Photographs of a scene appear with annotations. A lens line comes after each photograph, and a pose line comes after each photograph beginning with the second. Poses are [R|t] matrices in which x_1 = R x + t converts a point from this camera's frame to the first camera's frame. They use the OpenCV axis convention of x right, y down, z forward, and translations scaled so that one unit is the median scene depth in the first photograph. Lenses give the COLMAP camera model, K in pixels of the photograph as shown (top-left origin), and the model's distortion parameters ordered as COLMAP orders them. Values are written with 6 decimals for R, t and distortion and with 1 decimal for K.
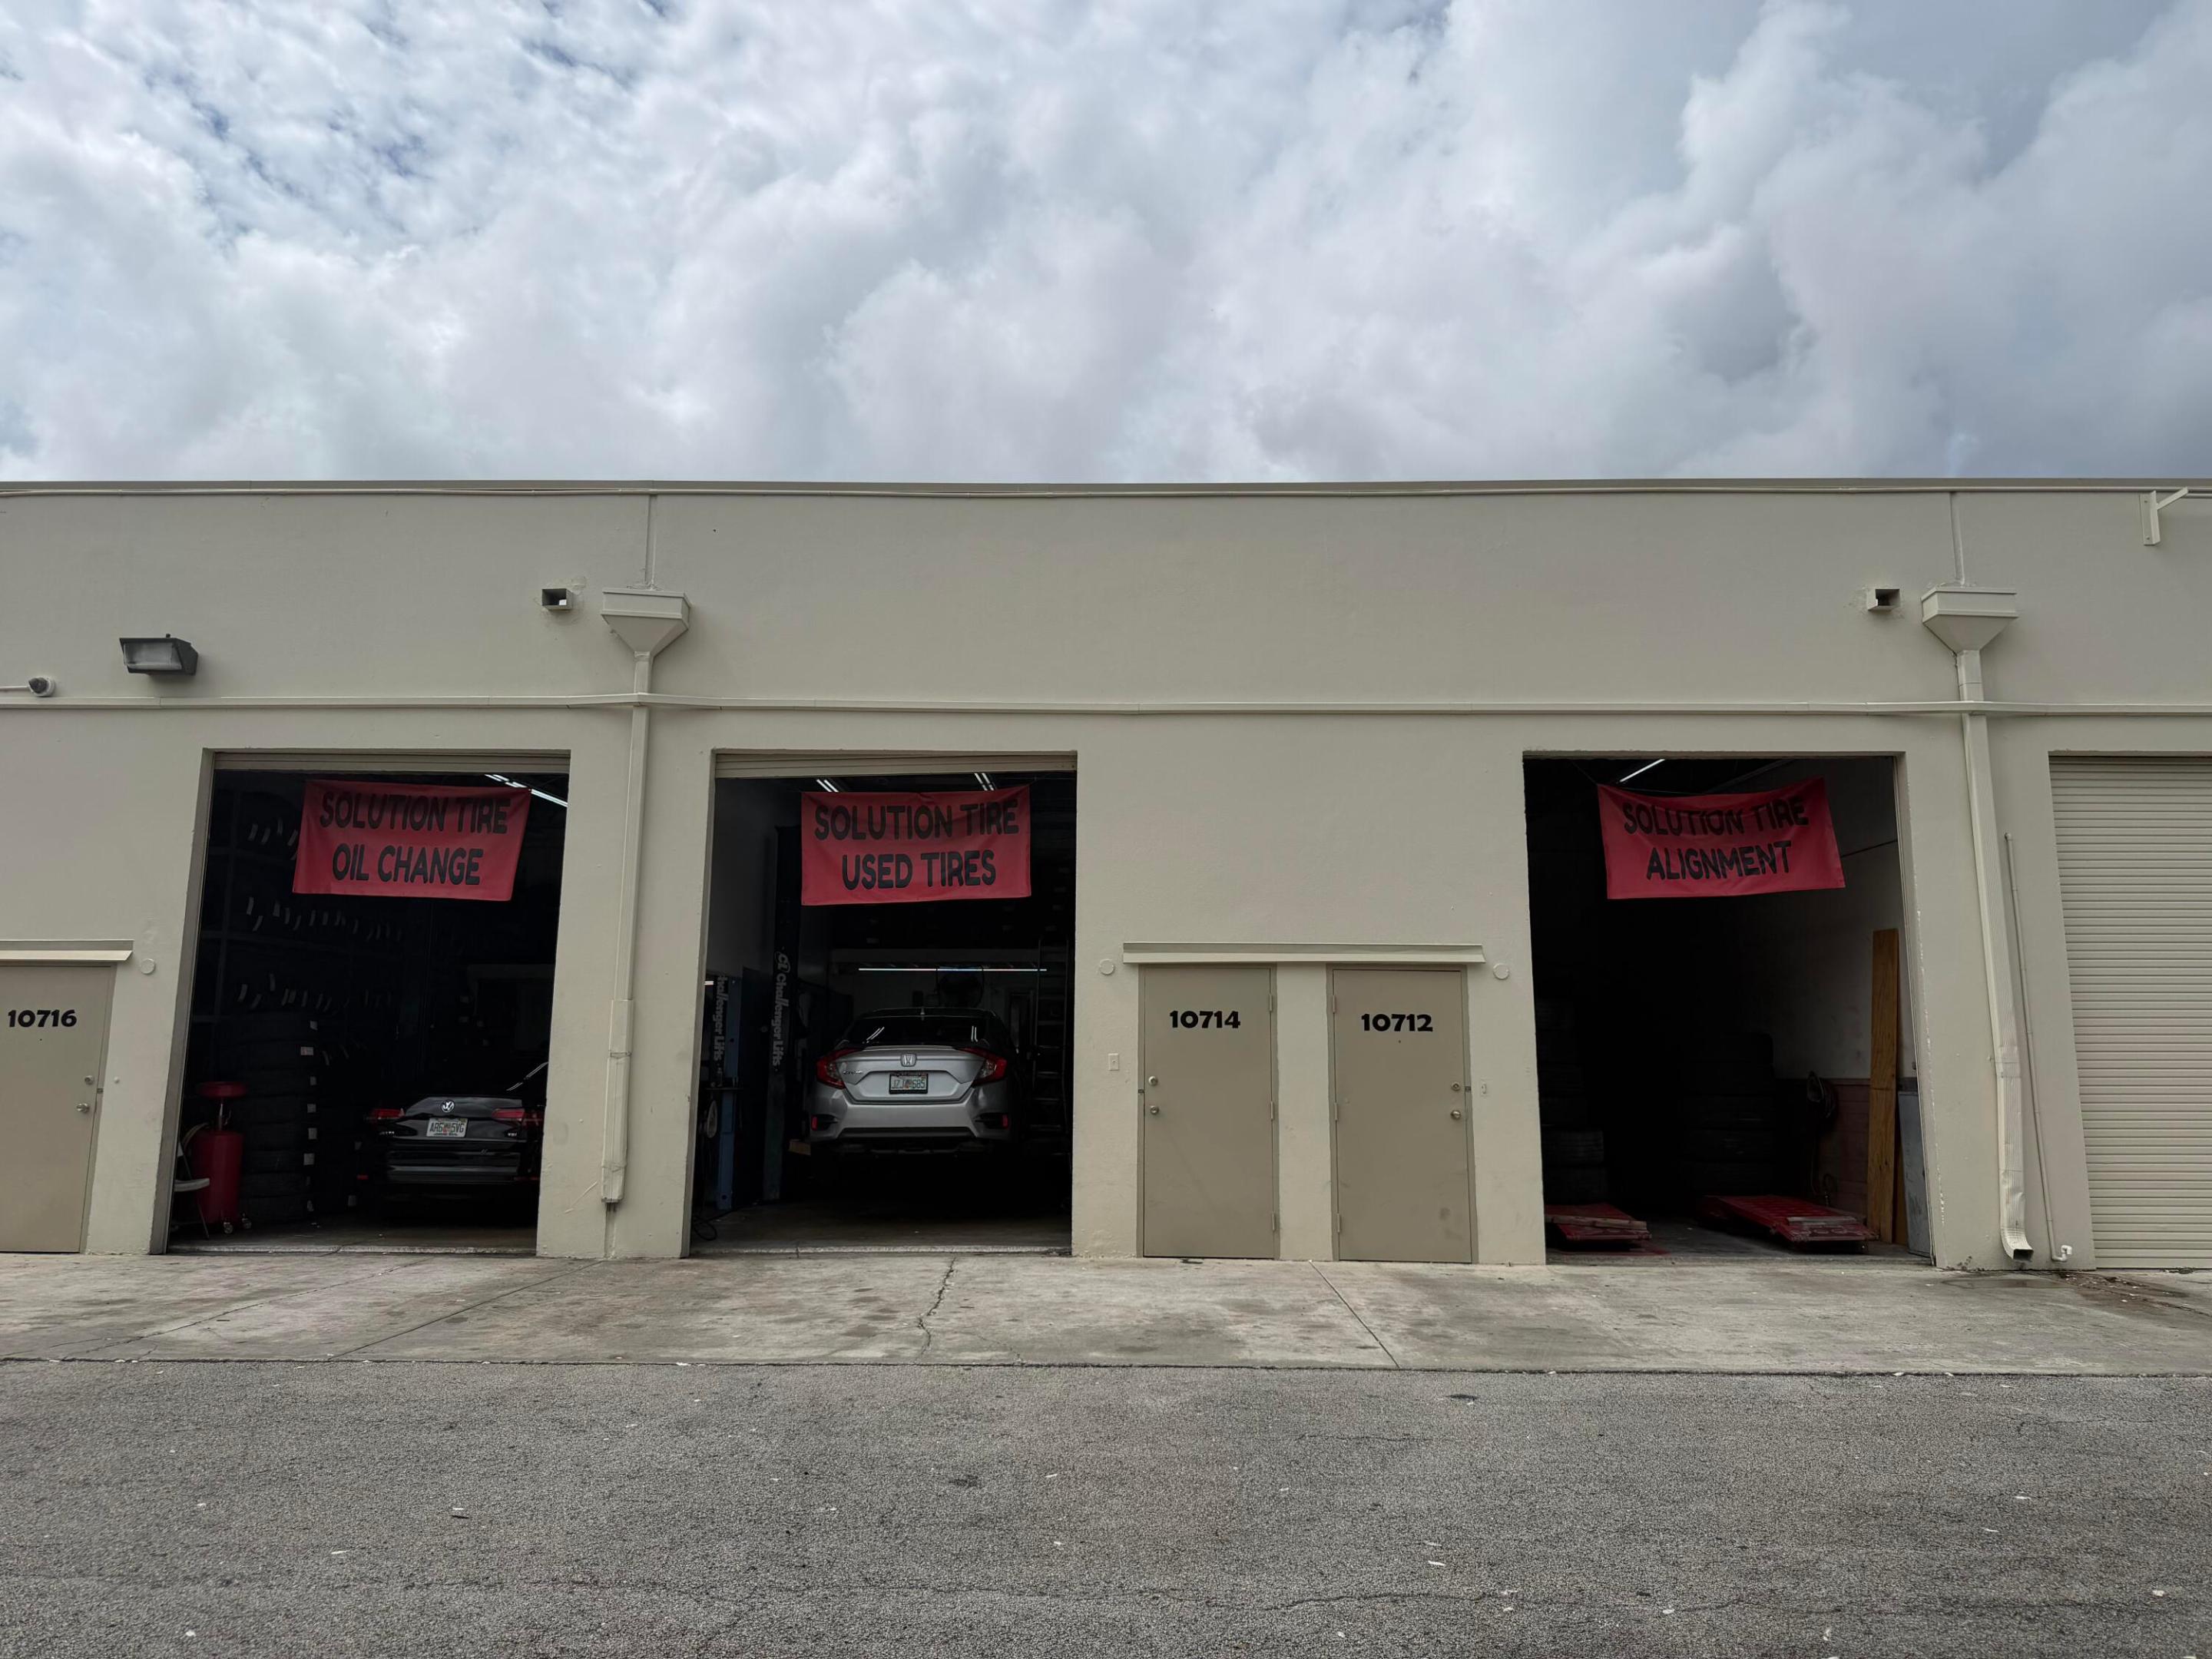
lens RADIAL K [[1576.7, 0, 1116.7], [0, 1576.7, 821.3], [0, 0, 1]] dist [0.040836, -0.064096]
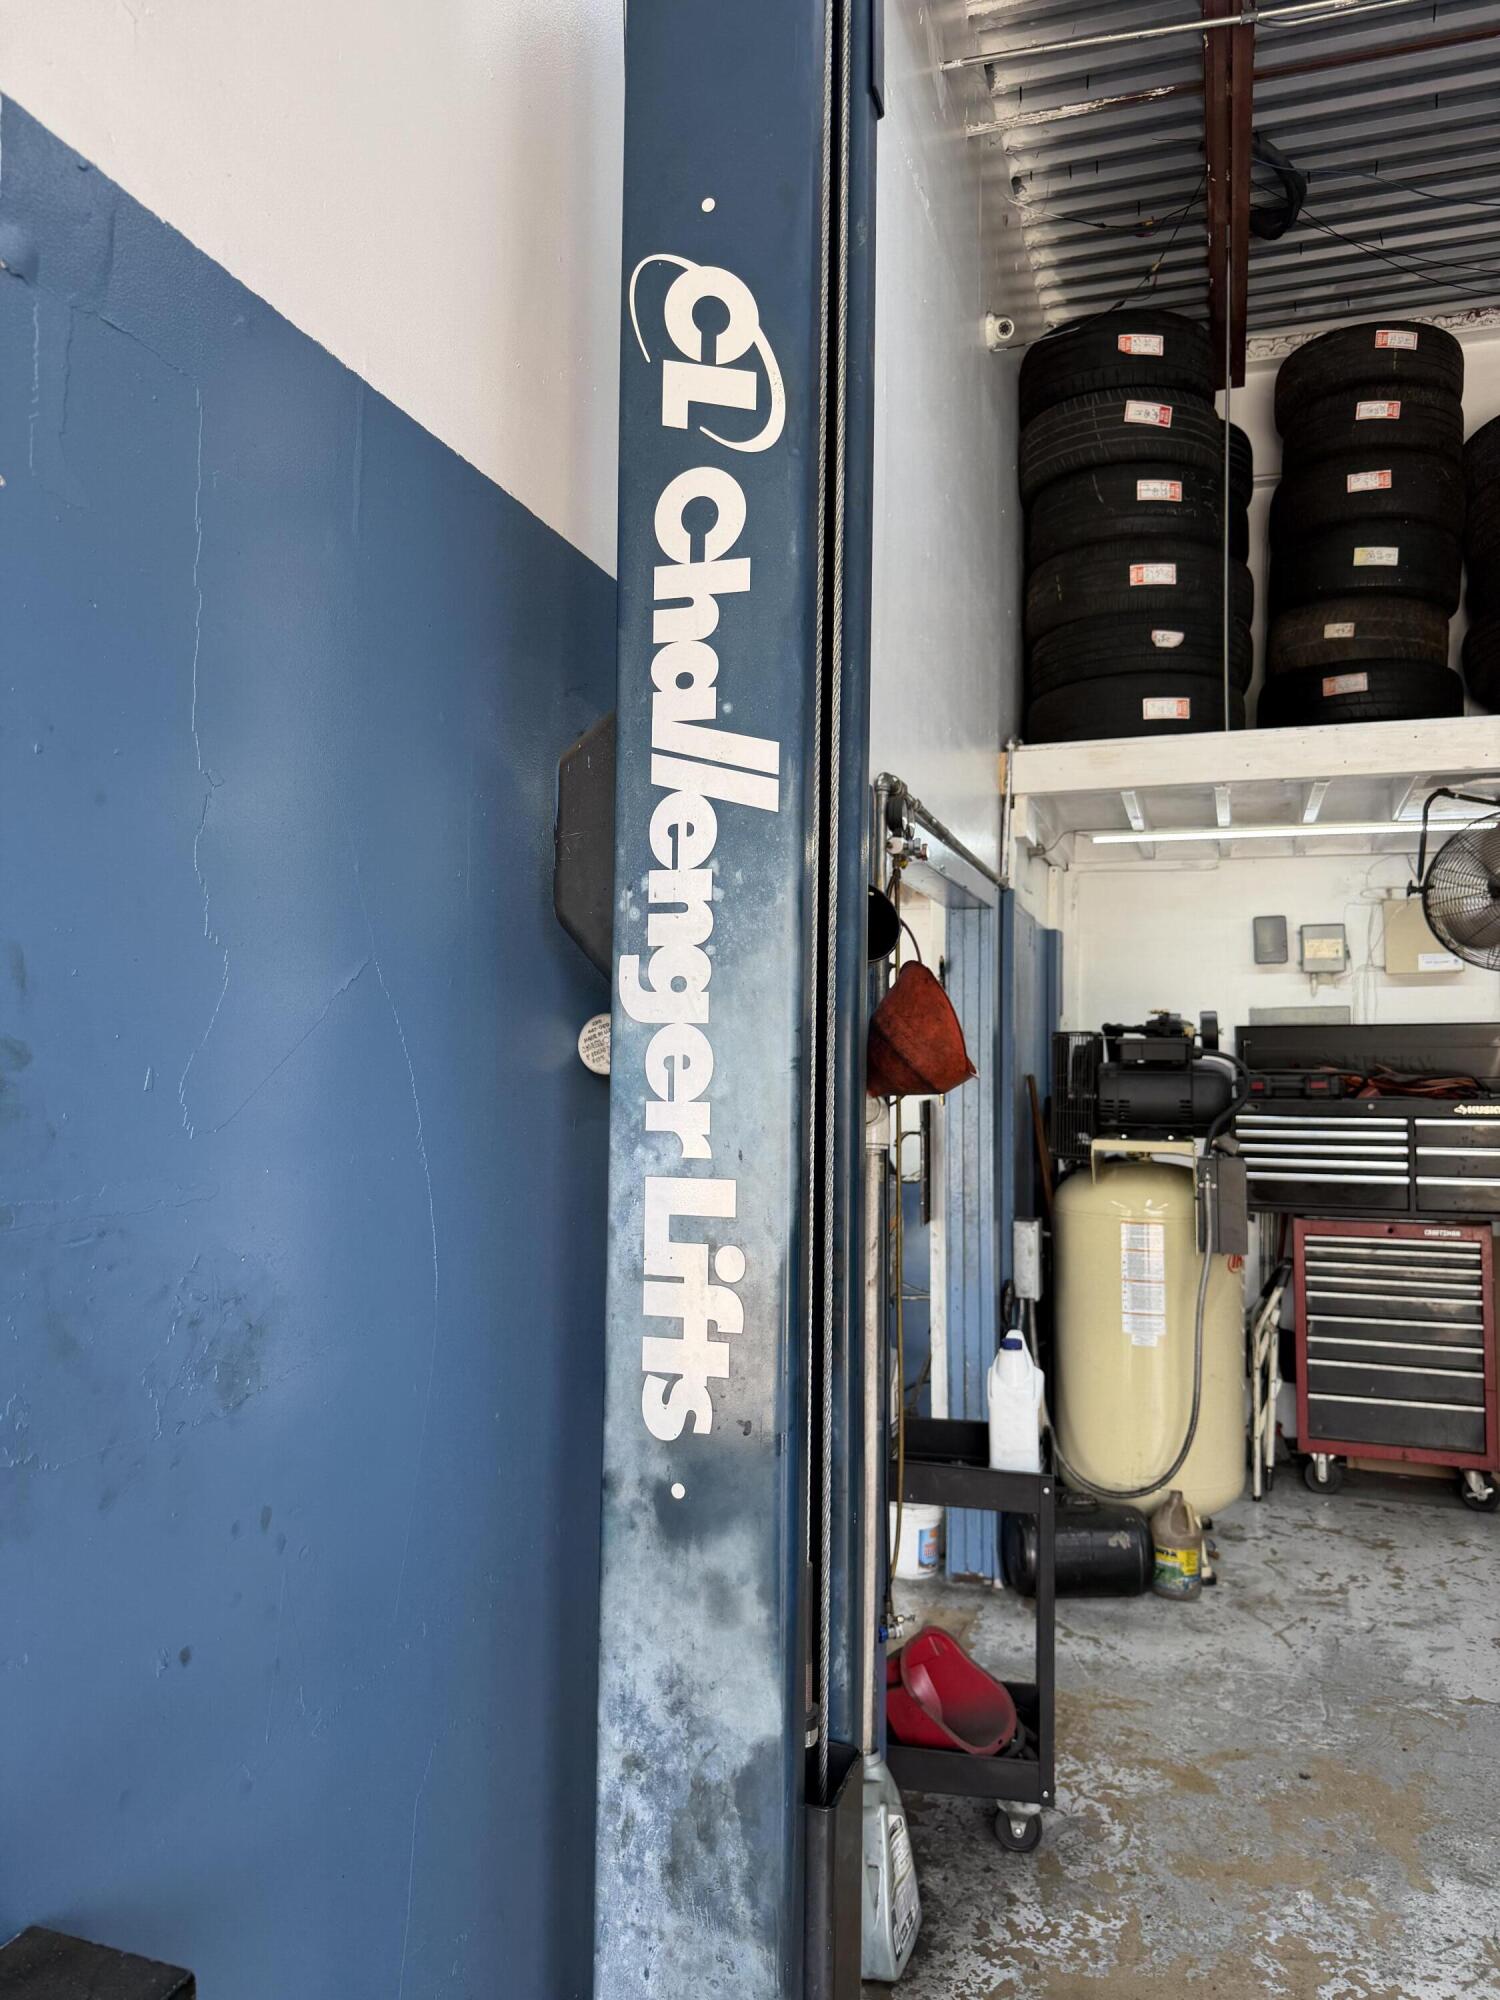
lens RADIAL K [[1425.6, 0, 746.7], [0, 1425.6, 994.9], [0, 0, 1]] dist [0.040836, -0.064096]
pose [[0.950754, -0.010177, -0.309781, -0.183521], [0.044064, 0.993747, 0.102590, 0.118980], [0.306800, -0.111188, 0.945257, 0.916875]]
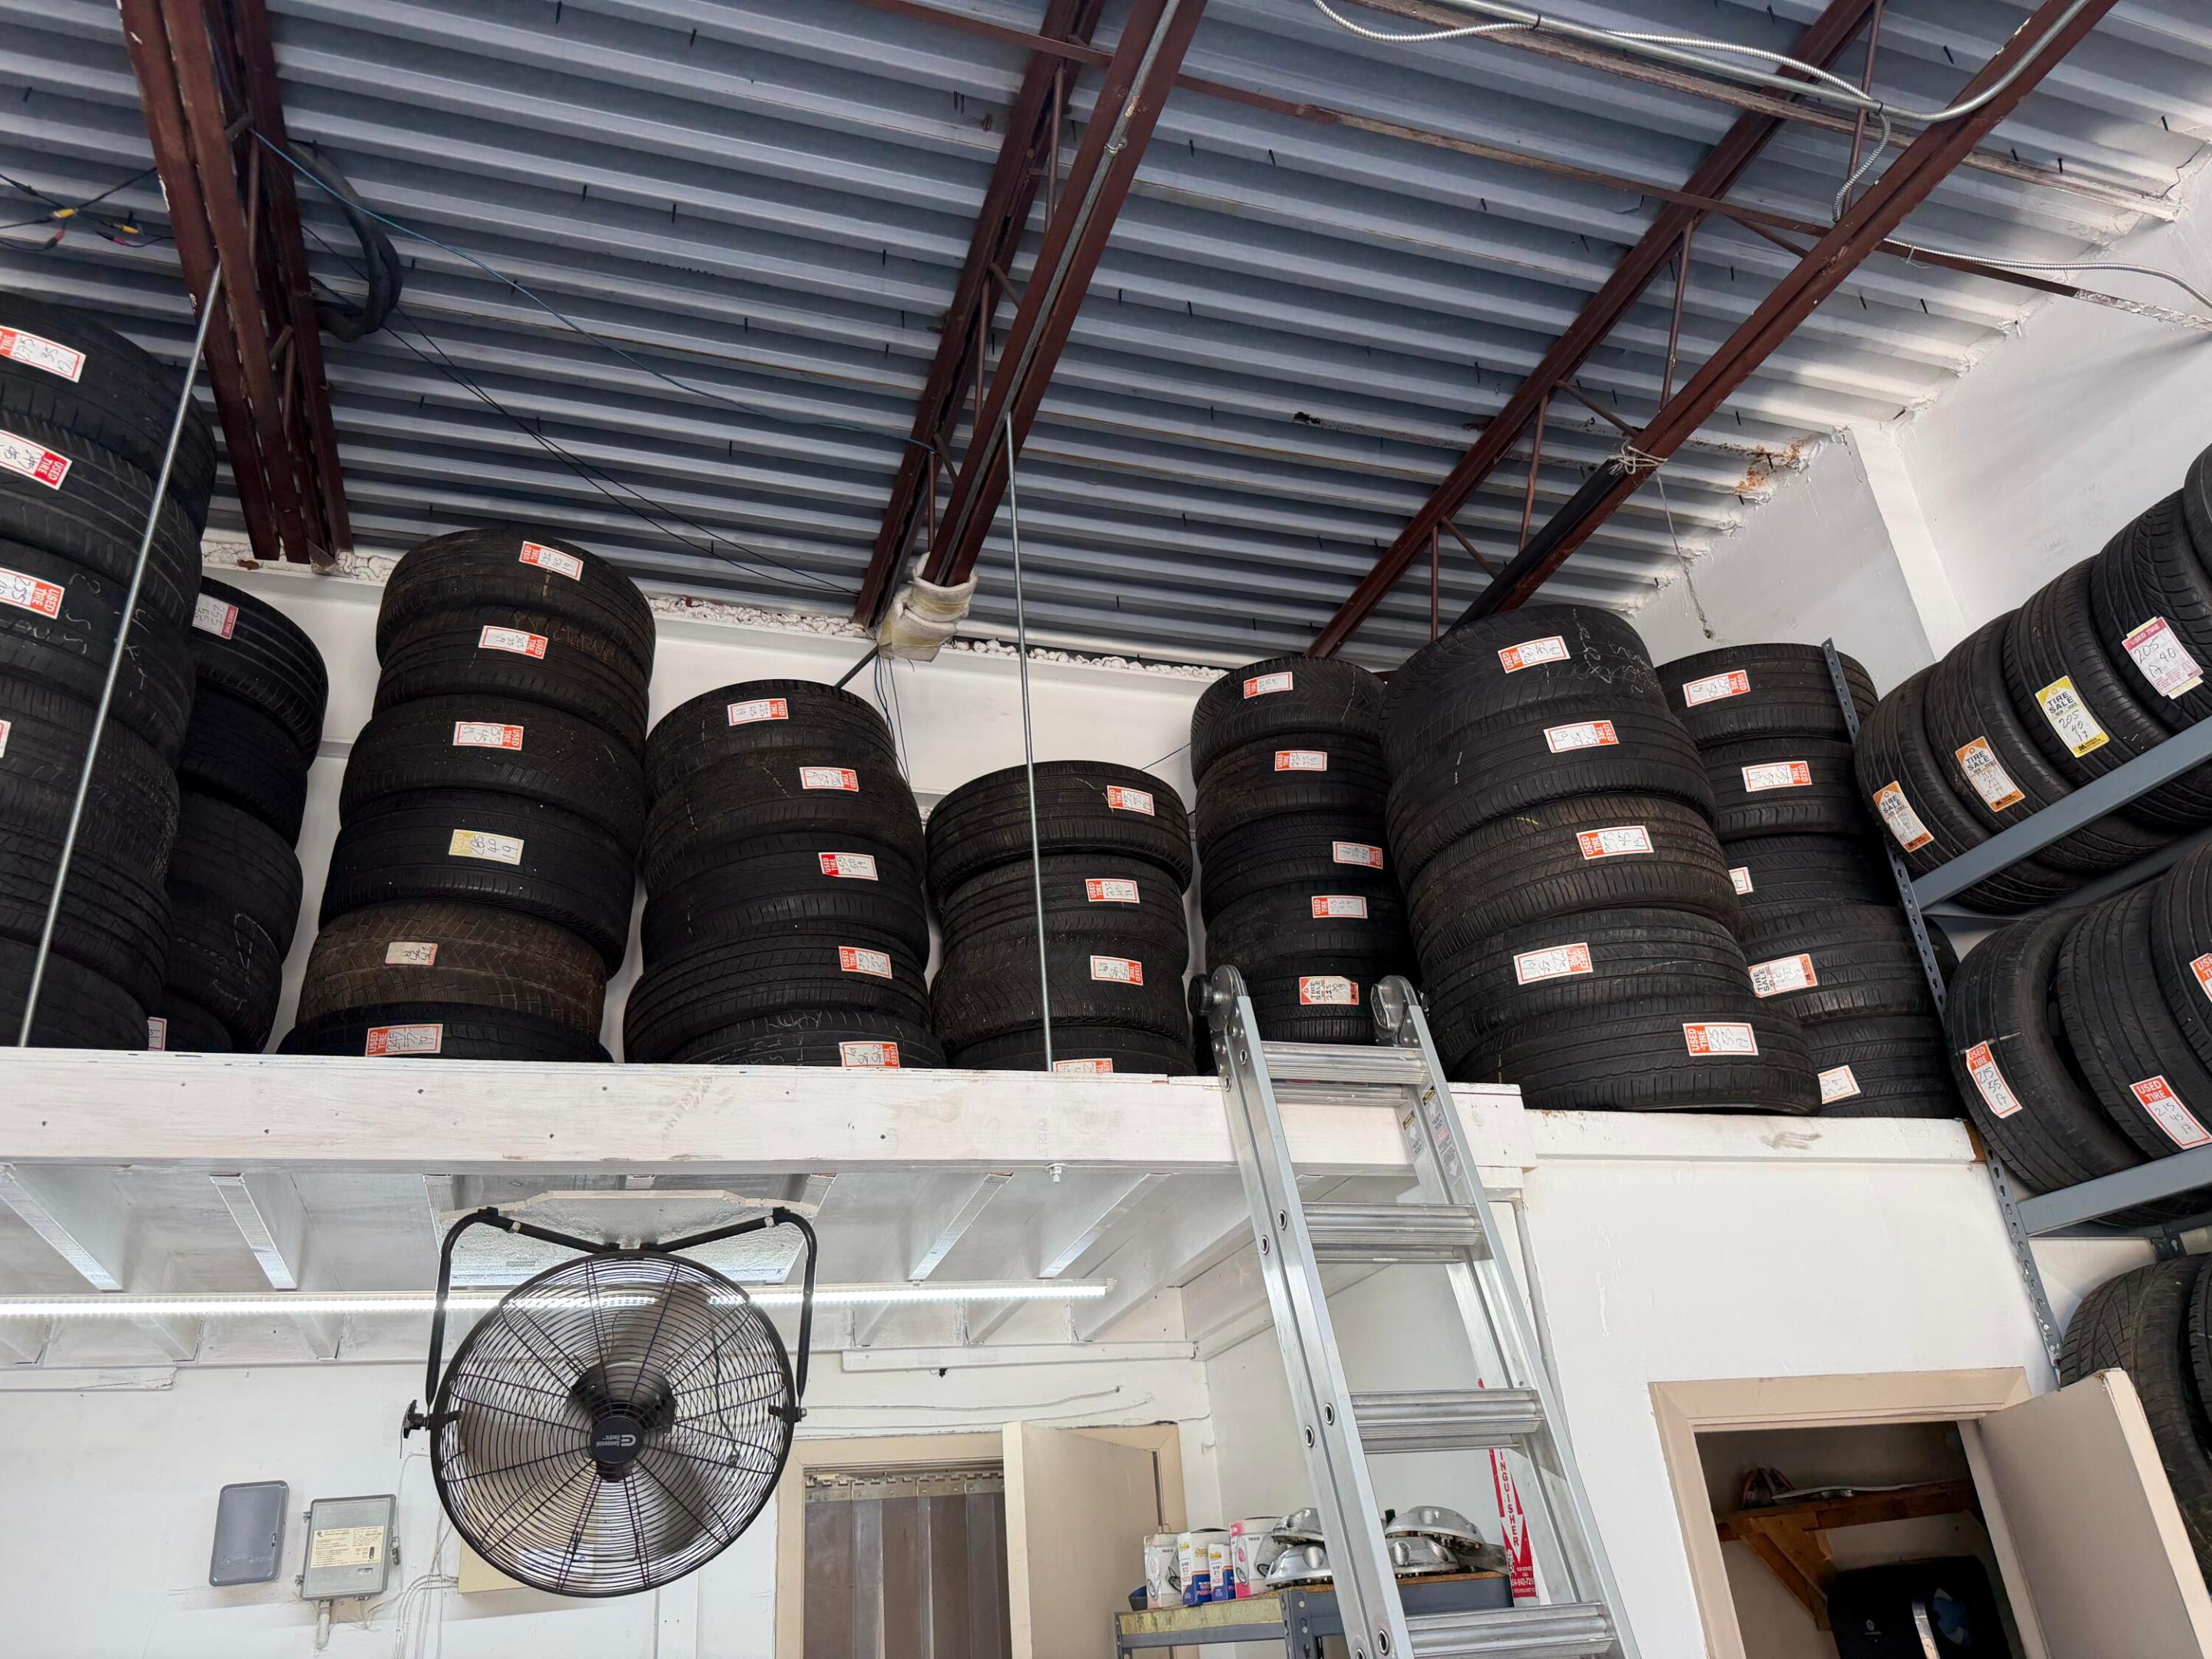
lens RADIAL K [[1576.7, 0, 1116.7], [0, 1576.7, 821.3], [0, 0, 1]] dist [0.040836, -0.064096]
pose [[0.946597, 0.073282, 0.313982, -0.129971], [0.031005, 0.948625, -0.314881, 0.129547], [-0.320926, 0.307800, 0.895693, 1.063155]]
